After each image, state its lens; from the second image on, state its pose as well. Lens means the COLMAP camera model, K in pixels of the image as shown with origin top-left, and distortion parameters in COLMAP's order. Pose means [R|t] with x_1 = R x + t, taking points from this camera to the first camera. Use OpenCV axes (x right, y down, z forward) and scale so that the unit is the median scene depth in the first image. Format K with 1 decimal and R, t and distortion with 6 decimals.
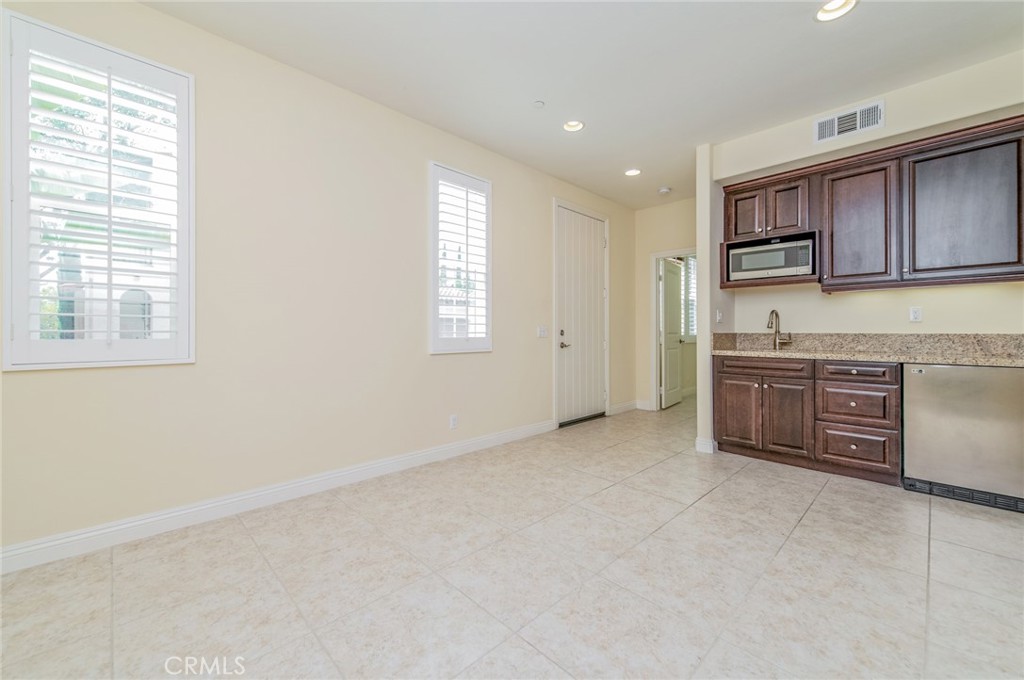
lens RADIAL K [[406.4, 0, 505.0], [0, 406.4, 330.7], [0, 0, 1]] dist [0.007464, -0.001530]
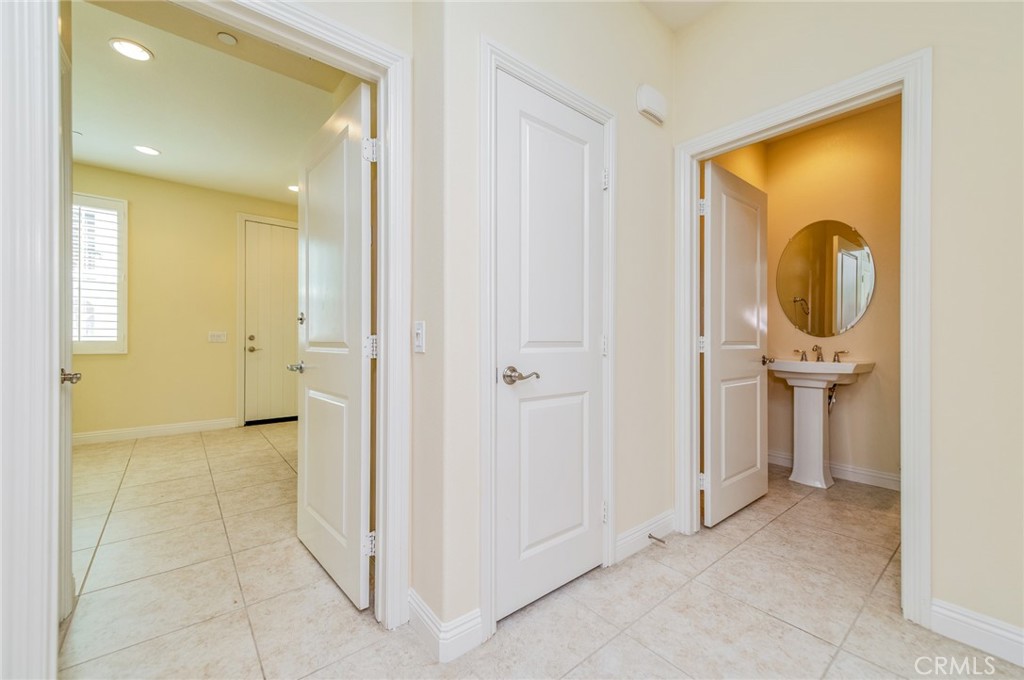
lens RADIAL K [[406.4, 0, 513.6], [0, 406.4, 339.3], [0, 0, 1]] dist [0.007464, -0.001530]
pose [[0.996781, 0.002285, -0.080140, 1.304812], [-0.002291, 0.999997, 0.000015, 0.011039], [0.080140, 0.000169, 0.996784, -0.031277]]
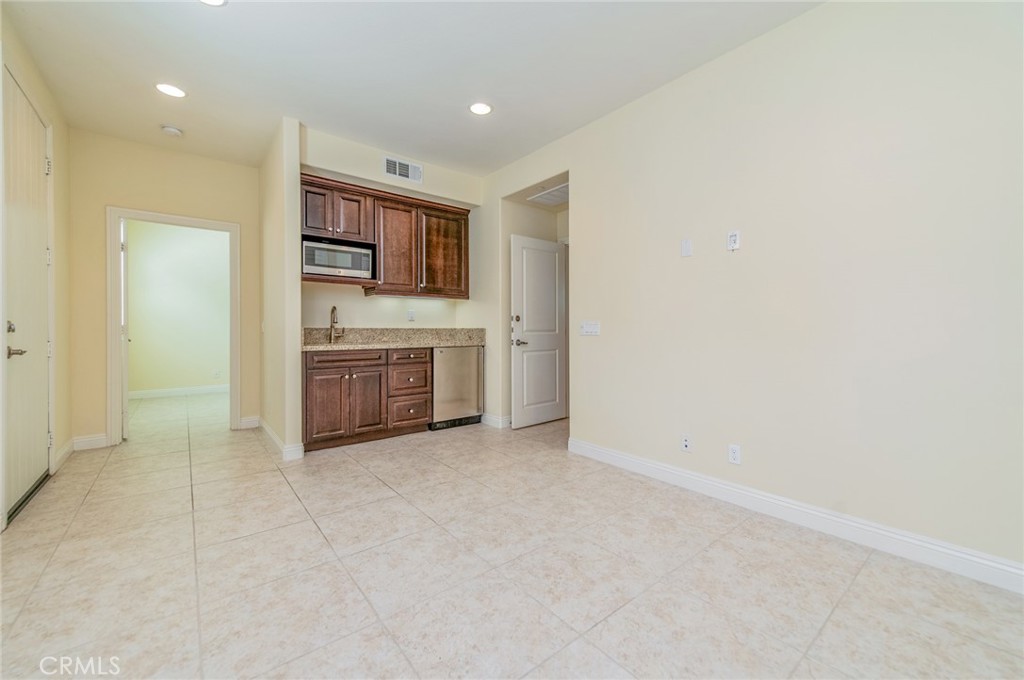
lens RADIAL K [[406.4, 0, 523.4], [0, 406.4, 328.7], [0, 0, 1]] dist [0.007464, -0.001530]
pose [[0.069107, -0.002048, 0.997607, -0.438161], [-0.002564, 0.999994, 0.002231, 0.005432], [-0.997606, -0.002712, 0.069101, 0.494988]]
